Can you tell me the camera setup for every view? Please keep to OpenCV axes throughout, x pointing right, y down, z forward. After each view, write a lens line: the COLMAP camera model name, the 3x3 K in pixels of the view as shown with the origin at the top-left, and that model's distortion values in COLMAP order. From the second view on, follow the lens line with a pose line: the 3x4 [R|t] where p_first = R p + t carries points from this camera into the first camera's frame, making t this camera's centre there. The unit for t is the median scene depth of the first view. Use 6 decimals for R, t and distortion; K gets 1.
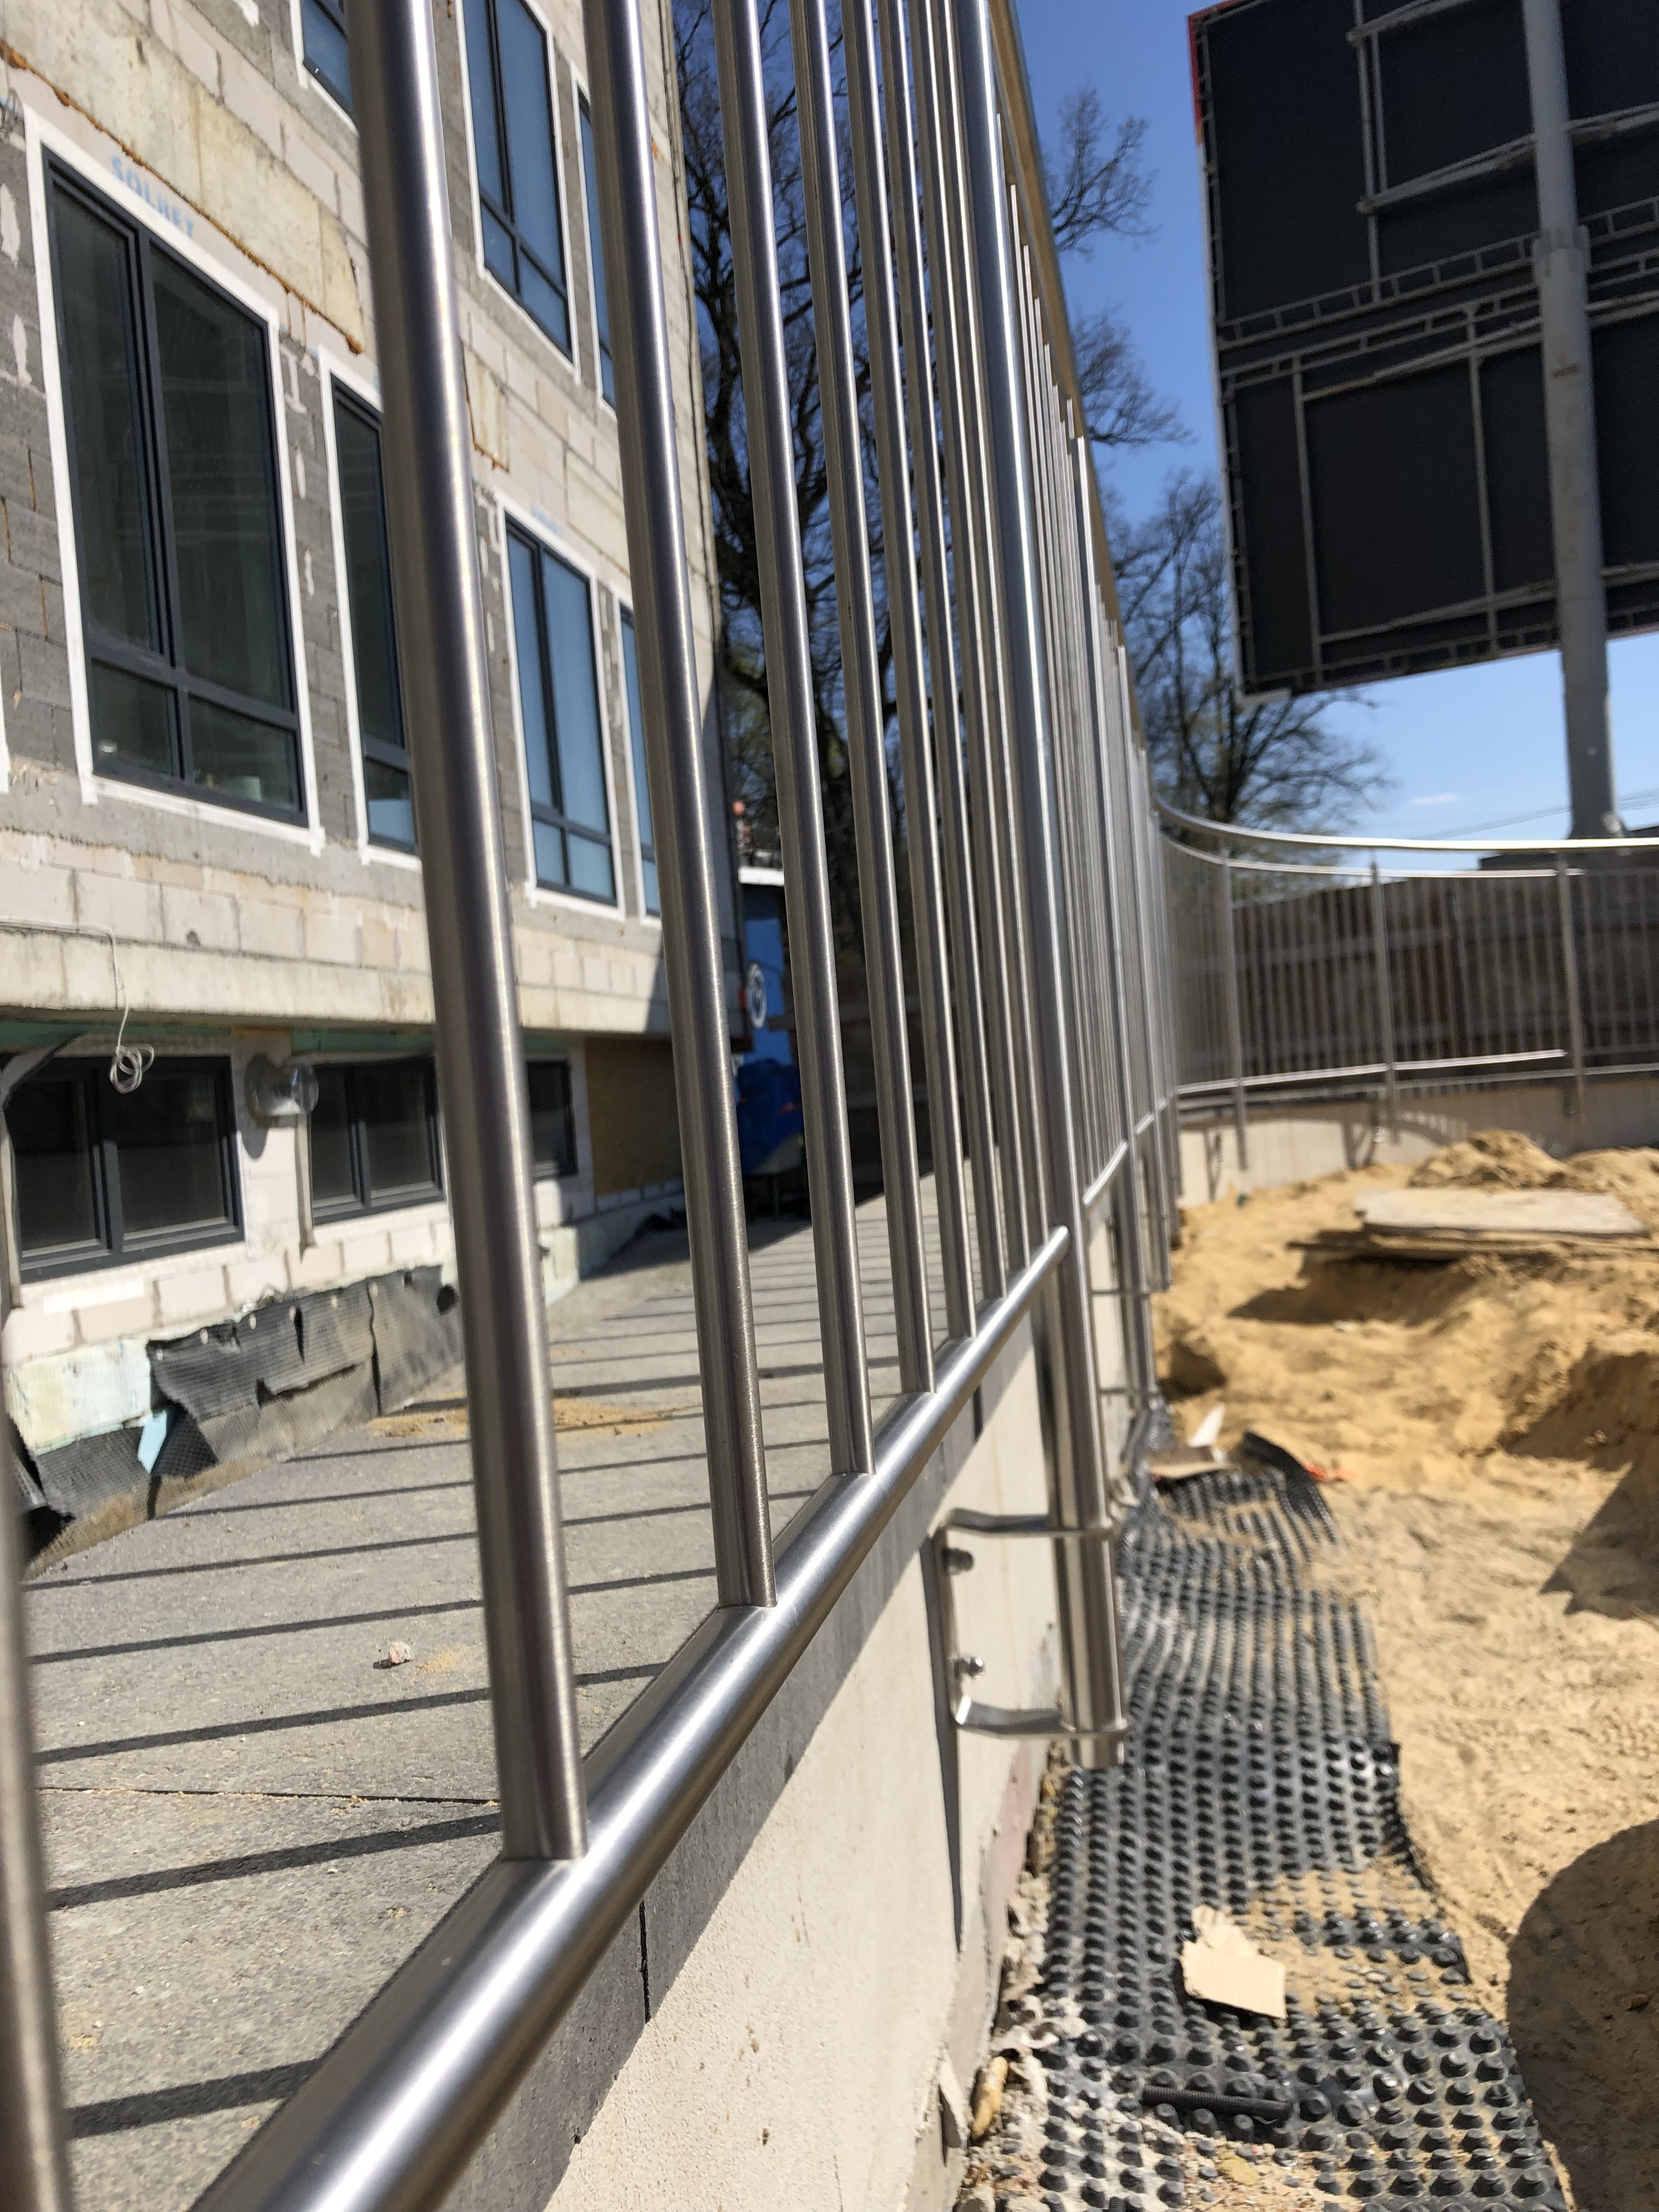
lens RADIAL K [[1828.1, 0, 829.5], [0, 1828.1, 1106.0], [0, 0, 1]] dist [0.000561, 0.005368]
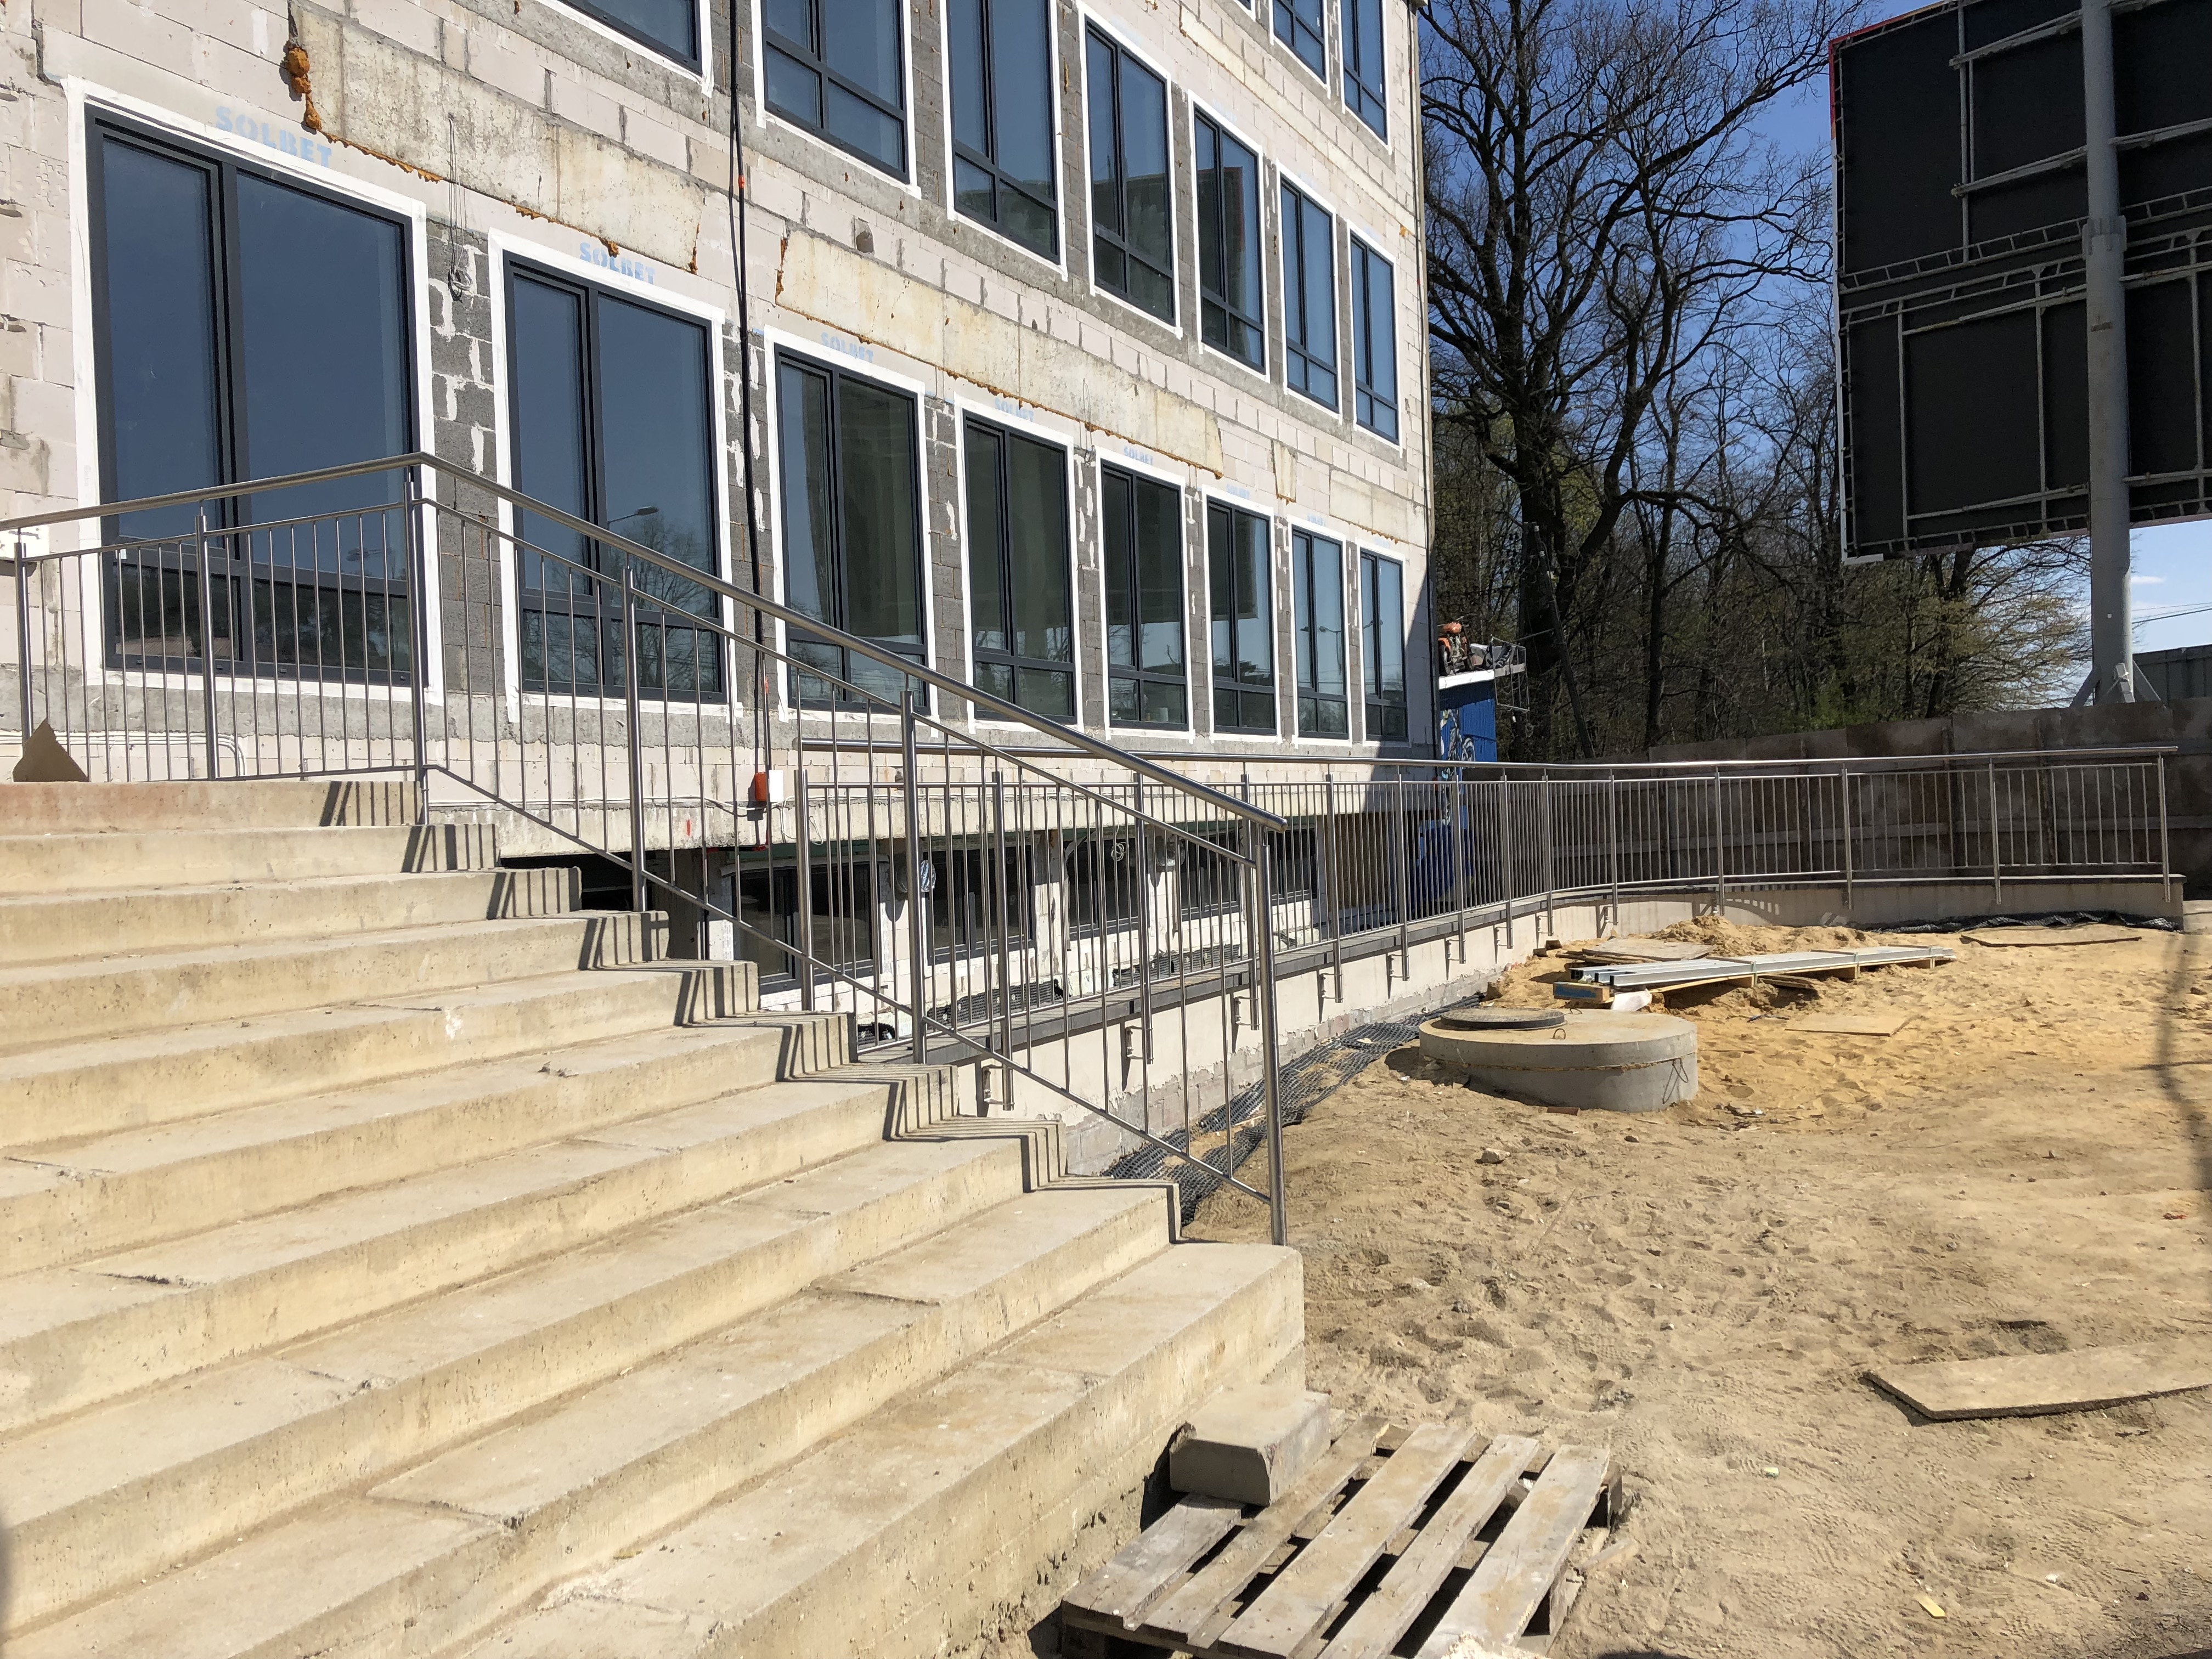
lens RADIAL K [[1760.6, 0, 1106.0], [0, 1760.6, 829.5], [0, 0, 1]] dist [0.009700, 0.001881]
pose [[0.961474, 0.048689, -0.270548, 0.075304], [-0.045227, 0.998796, 0.019021, -0.032128], [0.271149, -0.006052, 0.962518, -0.417168]]
